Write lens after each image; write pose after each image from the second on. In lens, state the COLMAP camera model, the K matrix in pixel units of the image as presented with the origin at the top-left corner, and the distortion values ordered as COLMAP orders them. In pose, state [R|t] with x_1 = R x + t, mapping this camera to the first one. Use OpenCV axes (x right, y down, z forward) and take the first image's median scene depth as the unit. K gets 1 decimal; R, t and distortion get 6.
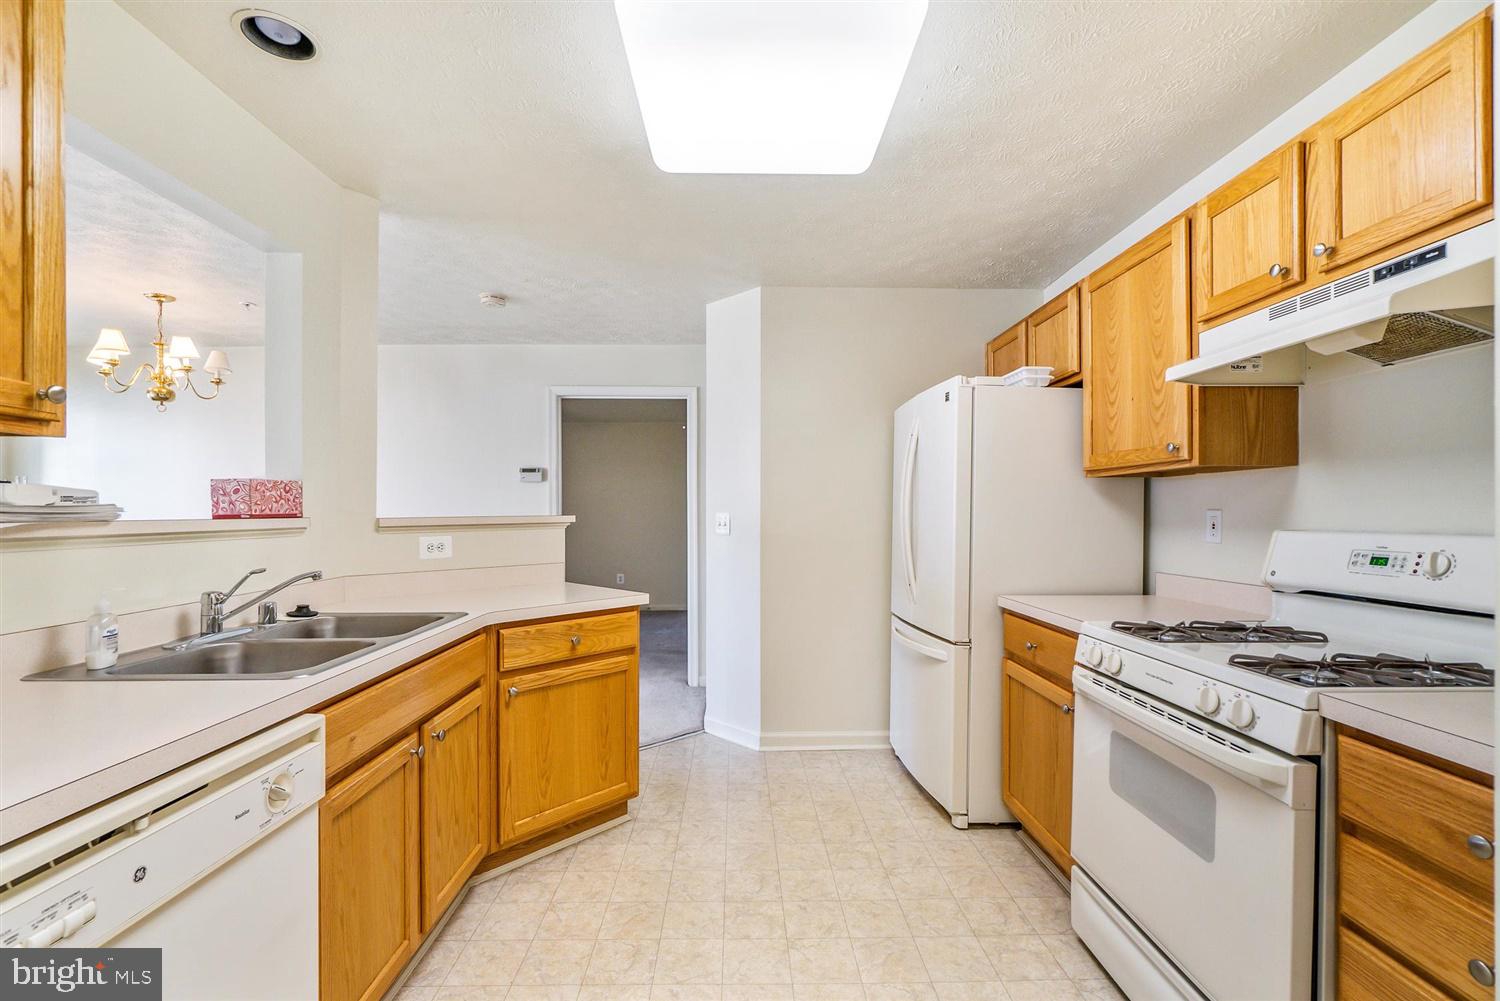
lens RADIAL K [[701.1, 0, 748.1], [0, 701.1, 514.1], [0, 0, 1]] dist [-0.001353, -0.000140]
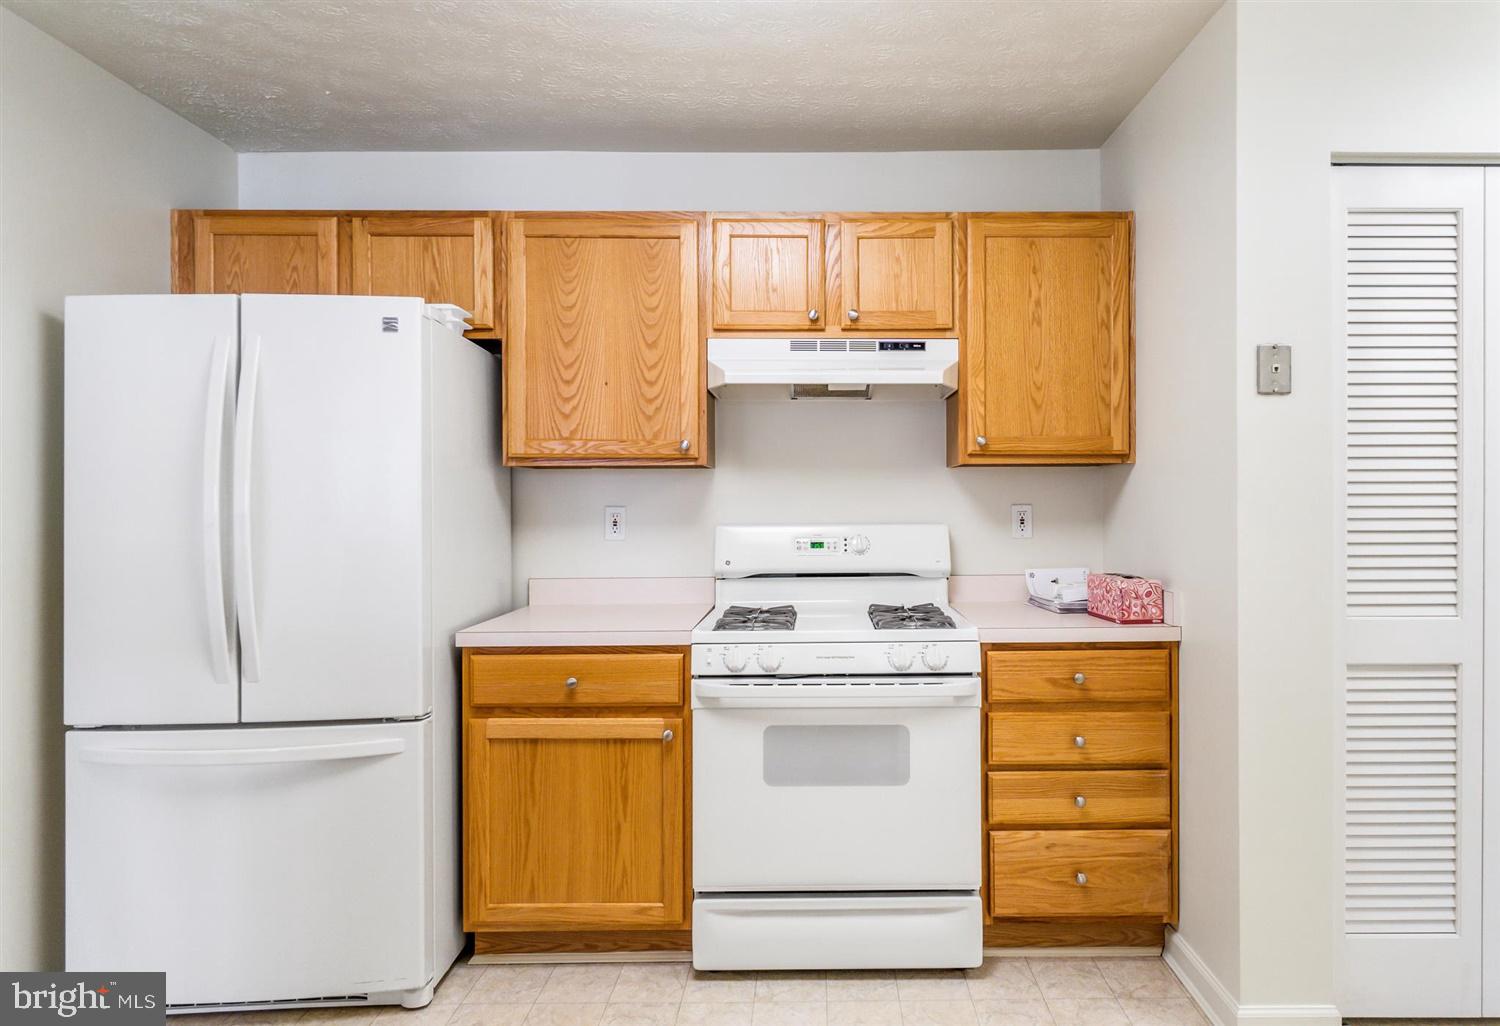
lens RADIAL K [[877.4, 0, 878.6], [0, 877.4, 506.3], [0, 0, 1]] dist [0.000254, 0.000433]
pose [[-0.054034, -0.003642, 0.998532, -0.734957], [0.002131, 0.999991, 0.003763, -0.013476], [-0.998537, 0.002331, -0.054025, 0.889399]]
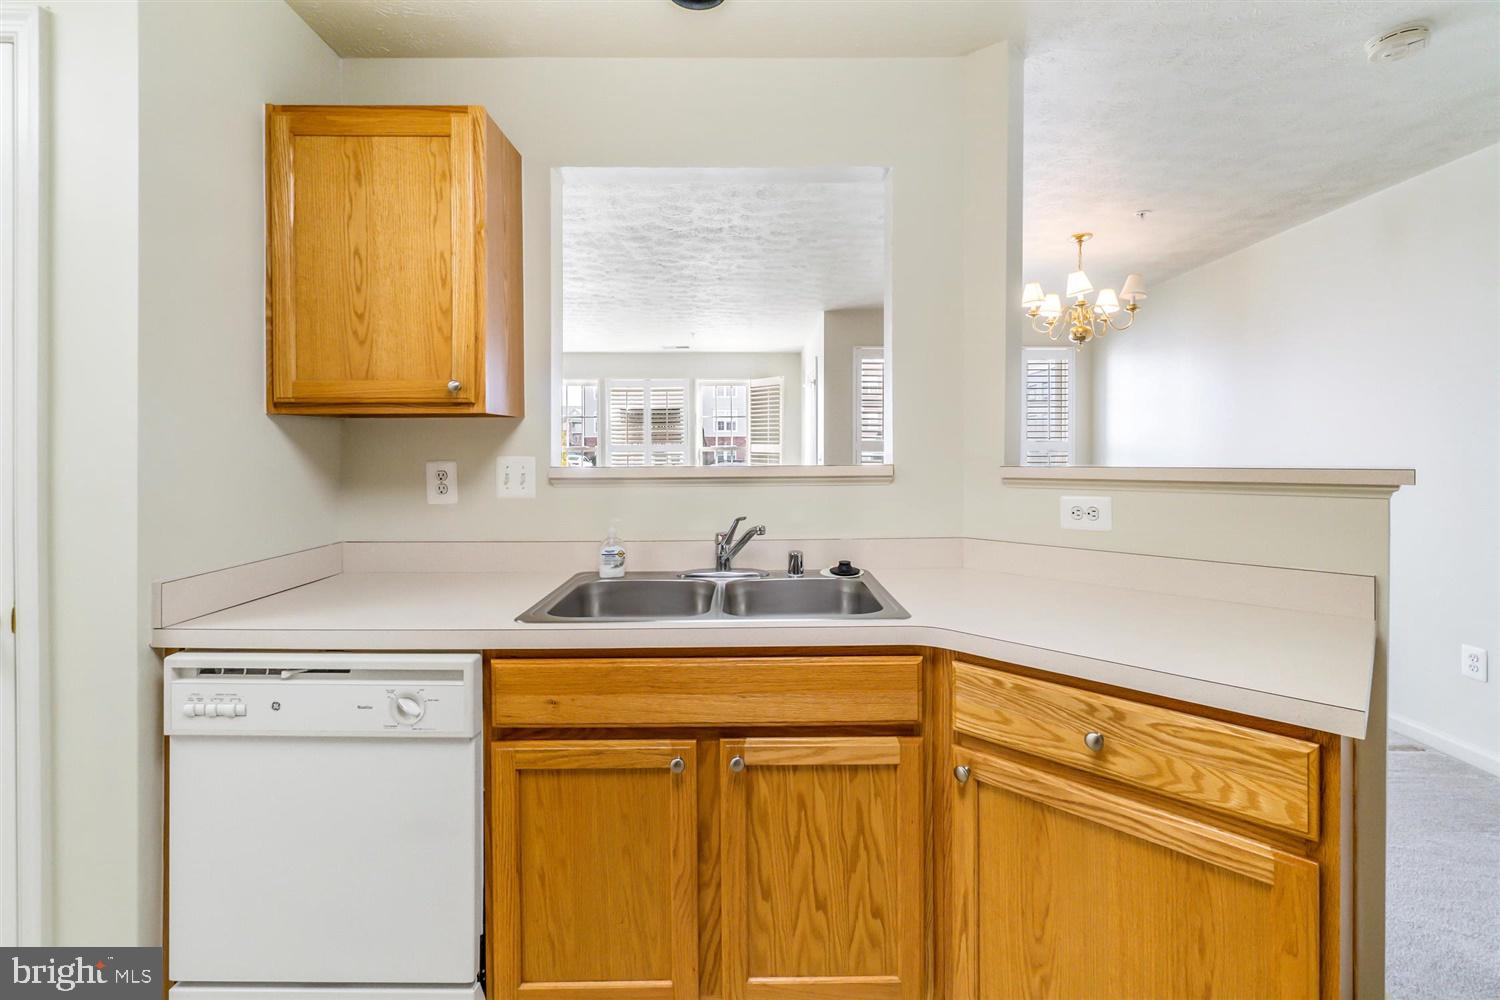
lens RADIAL K [[680.4, 0, 748.5], [0, 680.4, 451.1], [0, 0, 1]] dist [-0.001053, 0.000005]
pose [[-0.038466, 0.006357, -0.999240, 0.283085], [0.007002, 0.999957, 0.006092, -0.022615], [0.999235, -0.006762, -0.038509, 1.027817]]
